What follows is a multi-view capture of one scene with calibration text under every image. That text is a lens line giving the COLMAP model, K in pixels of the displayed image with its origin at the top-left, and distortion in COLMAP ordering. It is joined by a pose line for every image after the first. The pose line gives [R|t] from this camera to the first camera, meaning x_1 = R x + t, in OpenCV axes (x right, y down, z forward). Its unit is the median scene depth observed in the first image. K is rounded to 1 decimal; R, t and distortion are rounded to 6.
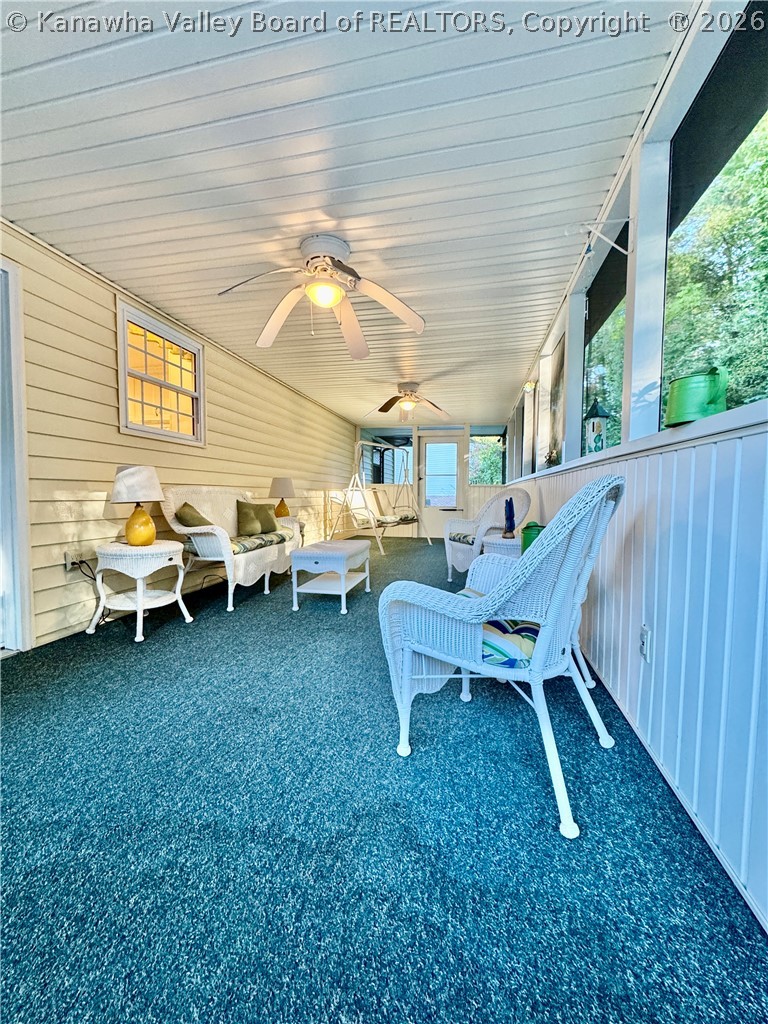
lens RADIAL K [[409.4, 0, 386.2], [0, 409.4, 513.6], [0, 0, 1]] dist [-0.004141, 0.000439]
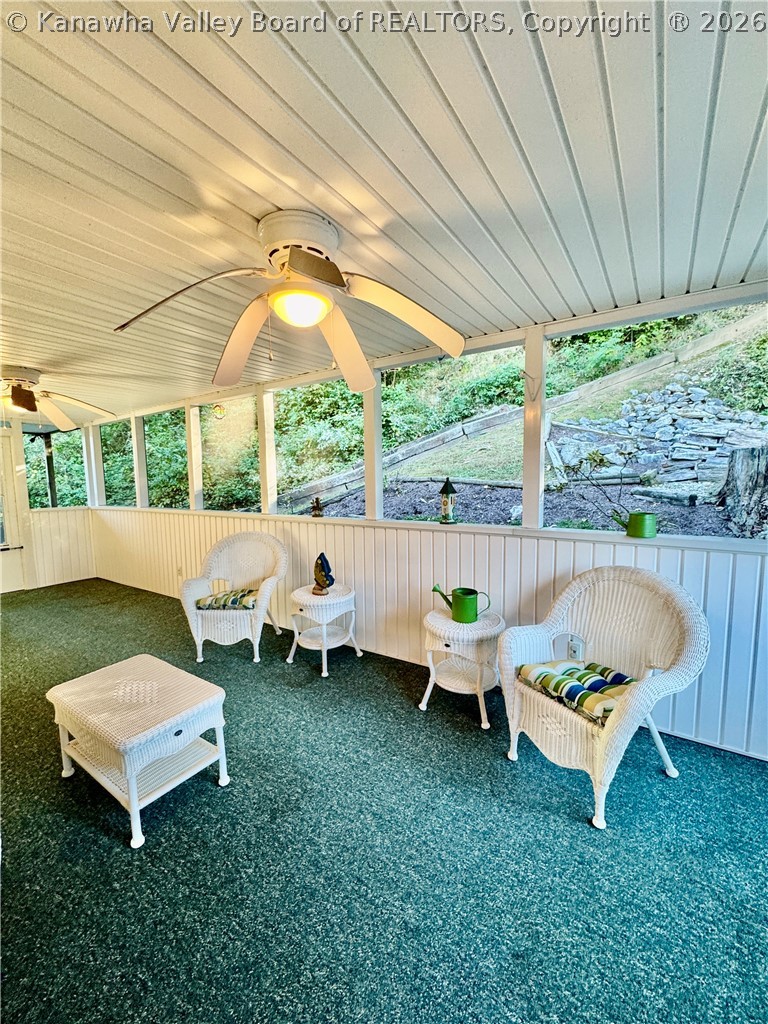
lens RADIAL K [[409.4, 0, 386.2], [0, 409.4, 513.6], [0, 0, 1]] dist [-0.004141, 0.000439]
pose [[0.371413, -0.095067, 0.923588, -0.785259], [0.065859, 0.994936, 0.075926, -0.289629], [-0.926129, 0.032627, 0.375793, 0.726046]]
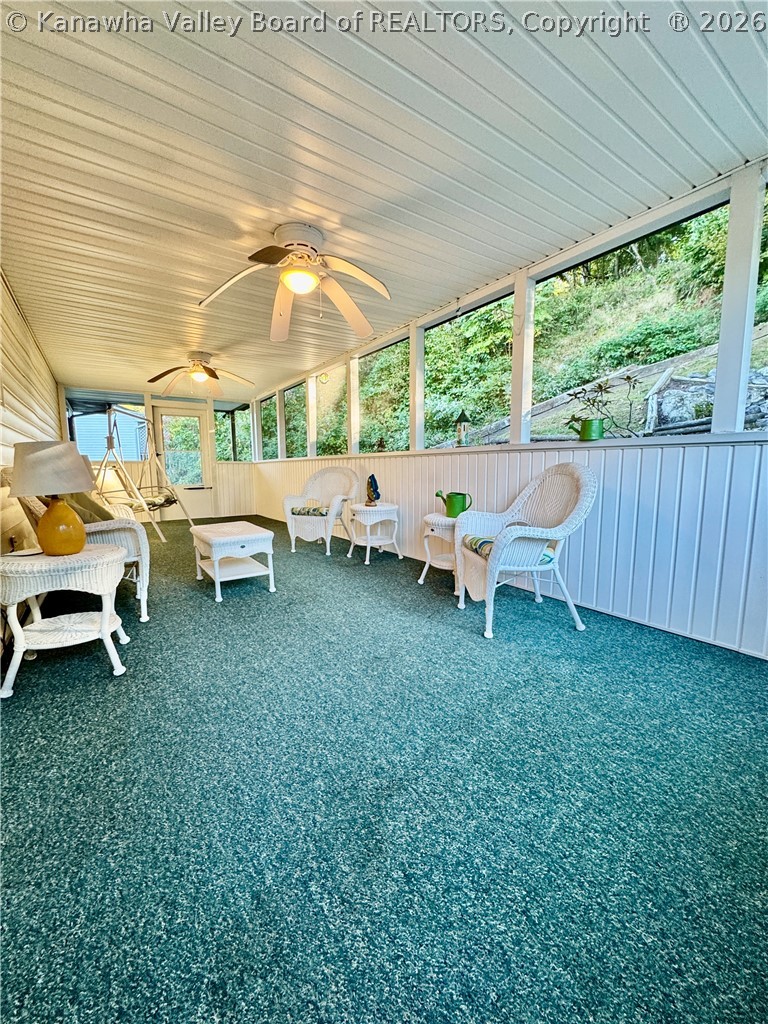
lens RADIAL K [[409.4, 0, 386.2], [0, 409.4, 513.6], [0, 0, 1]] dist [-0.004141, 0.000439]
pose [[0.687018, -0.092740, 0.720698, -0.885354], [0.048250, 0.995455, 0.082102, -0.028838], [-0.725037, -0.021632, 0.688370, 0.132531]]
